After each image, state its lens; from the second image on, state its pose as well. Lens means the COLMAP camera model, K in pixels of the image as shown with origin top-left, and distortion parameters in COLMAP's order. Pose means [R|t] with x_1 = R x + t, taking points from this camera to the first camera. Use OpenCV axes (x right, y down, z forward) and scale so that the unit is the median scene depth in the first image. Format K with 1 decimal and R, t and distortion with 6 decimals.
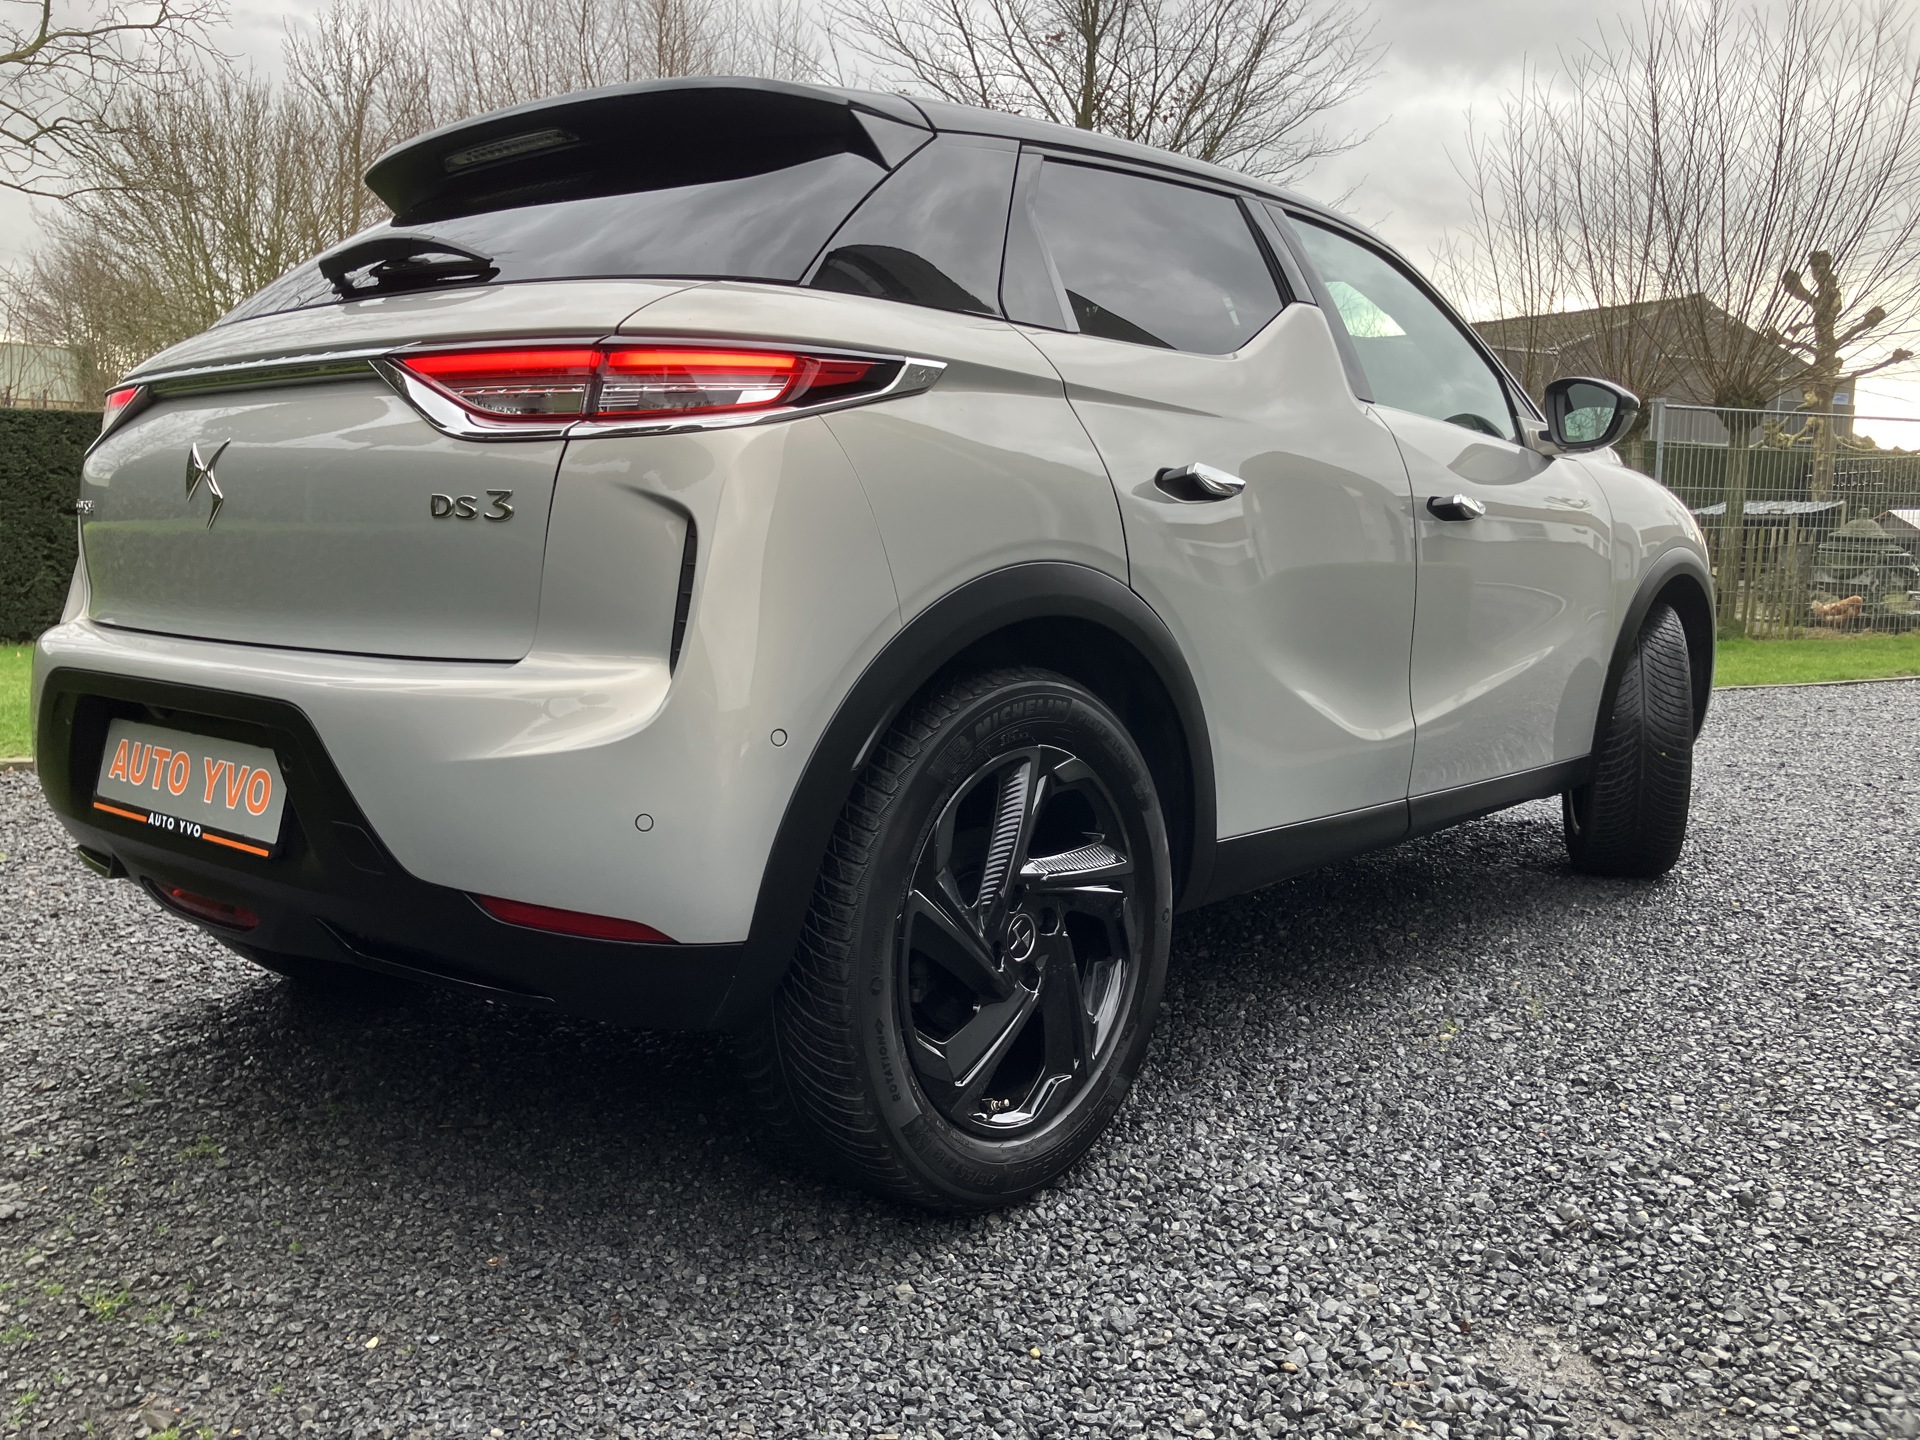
lens RADIAL K [[1578.6, 0, 944.4], [0, 1578.6, 722.0], [0, 0, 1]] dist [-0.013091, 0.046361]
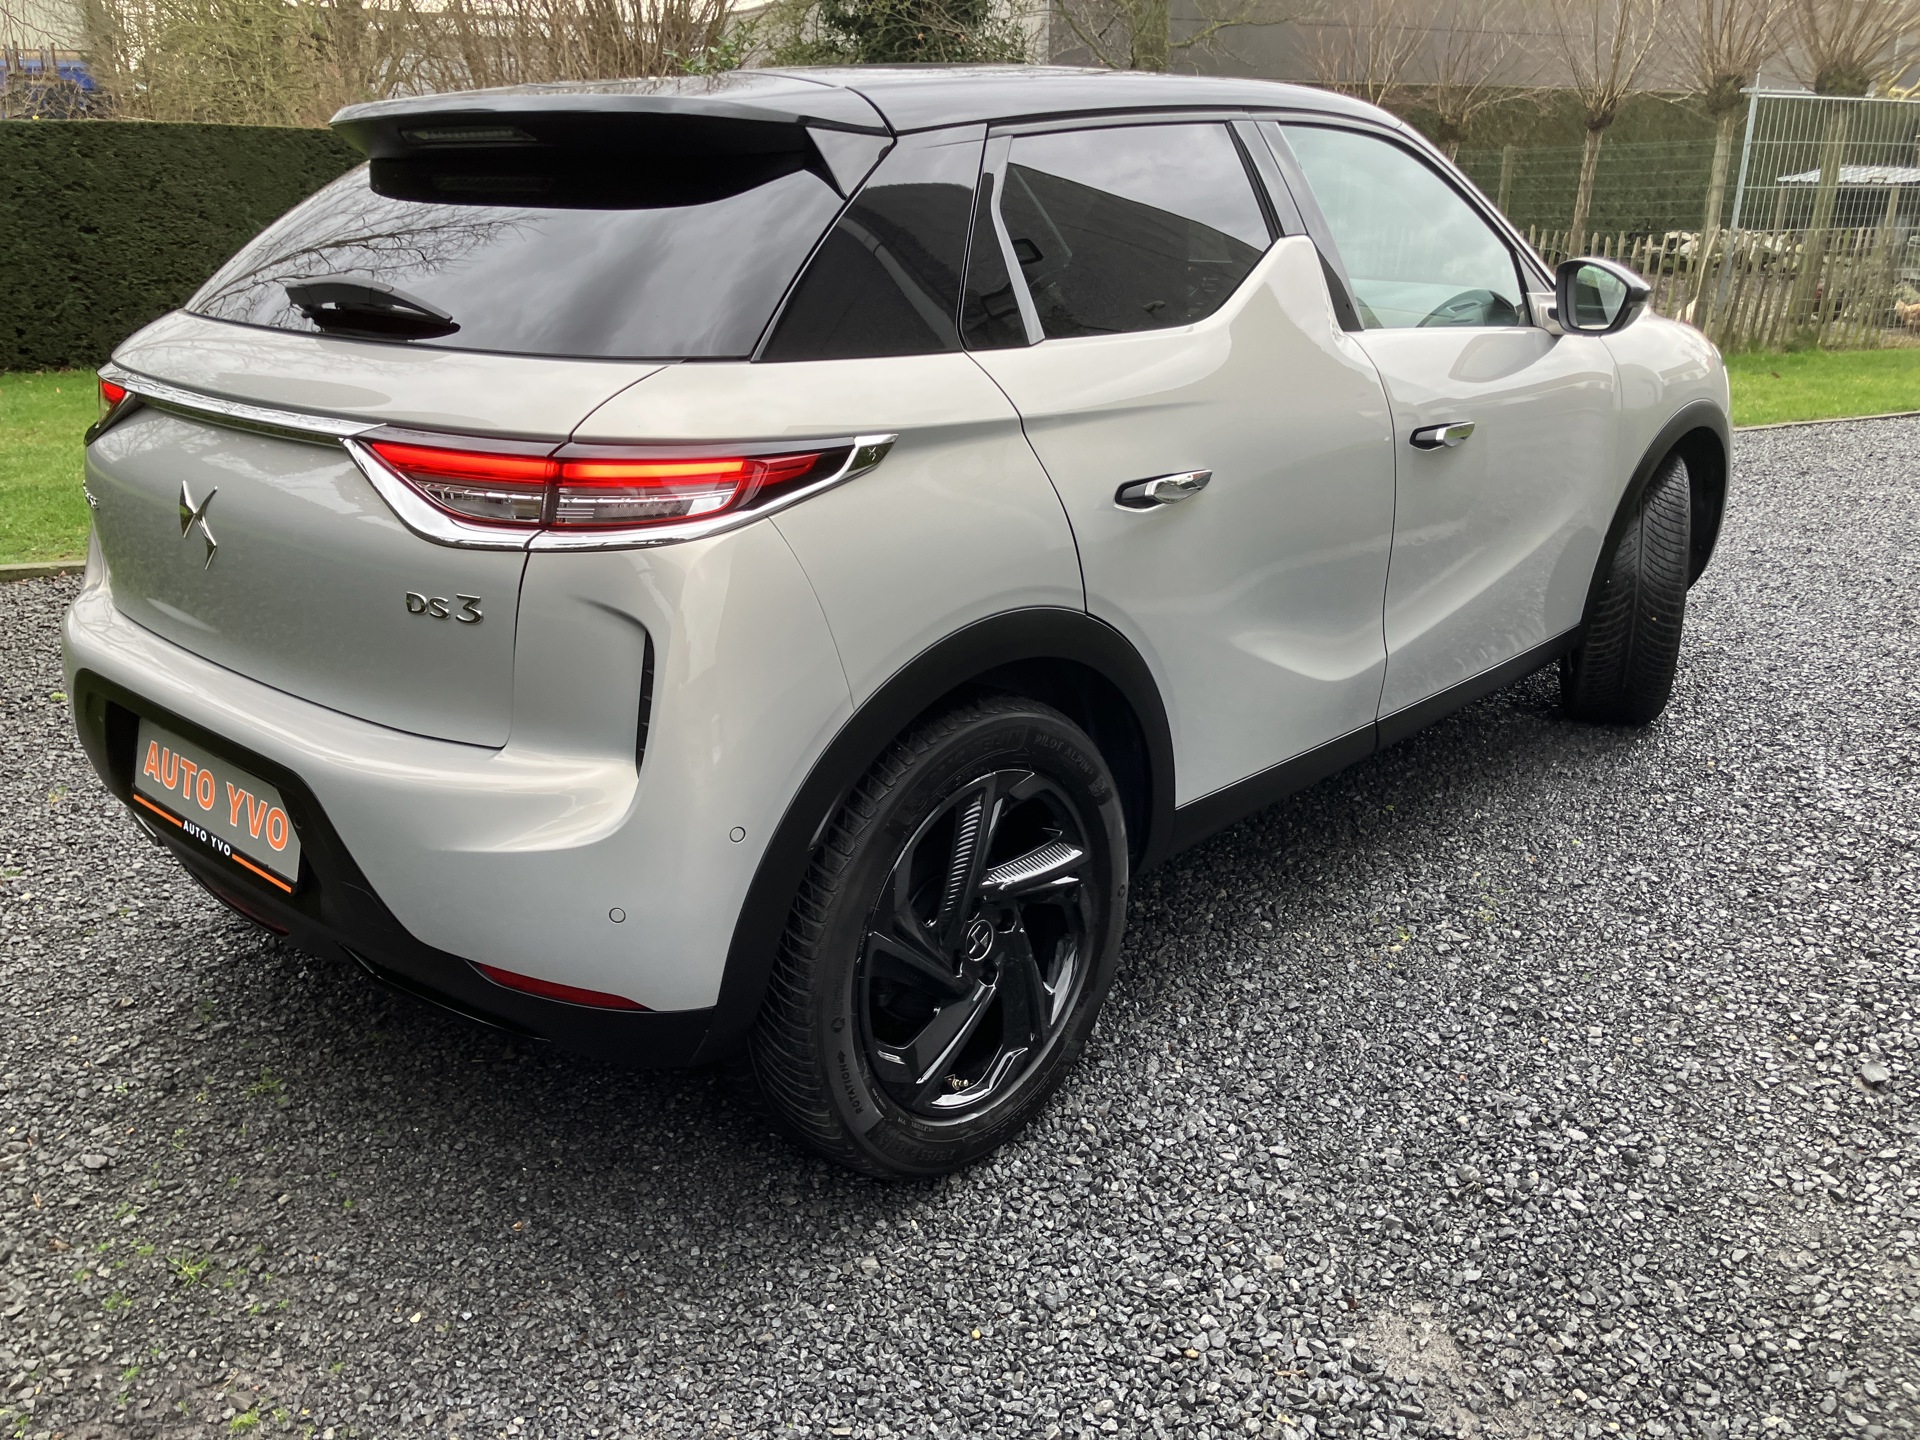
lens RADIAL K [[1577.3, 0, 957.7], [0, 1577.3, 719.9], [0, 0, 1]] dist [-0.002230, 0.017161]
pose [[0.999536, 0.000193, -0.030445, 0.070315], [0.006578, 0.974995, 0.222131, -0.269326], [0.029727, -0.222229, 0.974541, -0.035918]]
